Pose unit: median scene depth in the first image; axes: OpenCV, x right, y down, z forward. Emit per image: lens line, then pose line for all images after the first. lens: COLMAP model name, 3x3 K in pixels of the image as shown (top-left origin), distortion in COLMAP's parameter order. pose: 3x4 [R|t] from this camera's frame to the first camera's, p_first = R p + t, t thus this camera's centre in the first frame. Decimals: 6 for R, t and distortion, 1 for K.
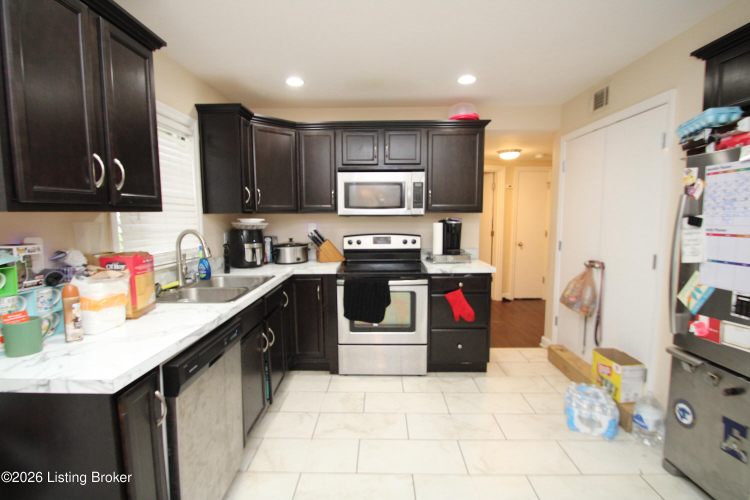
lens RADIAL K [[363.8, 0, 371.6], [0, 363.8, 249.0], [0, 0, 1]] dist [0.003666, -0.003470]
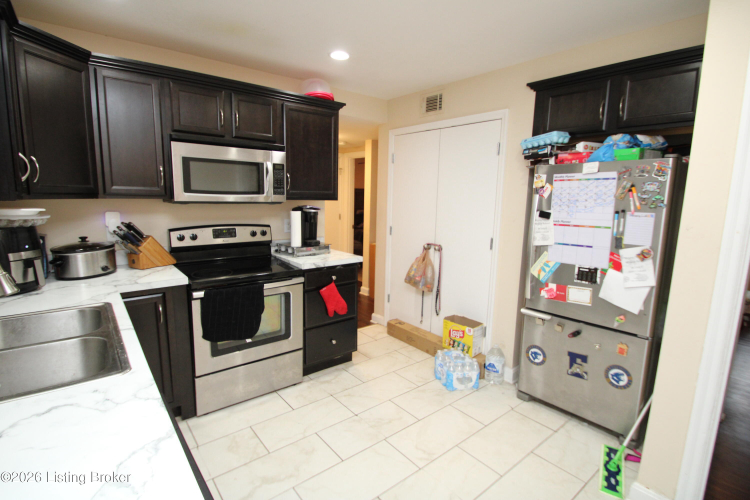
lens RADIAL K [[363.8, 0, 373.0], [0, 363.8, 250.6], [0, 0, 1]] dist [0.003666, -0.003470]
pose [[0.769754, -0.076792, 0.633705, -0.269624], [0.037529, 0.996465, 0.075165, -0.039714], [-0.637237, -0.034076, 0.769914, 0.210265]]
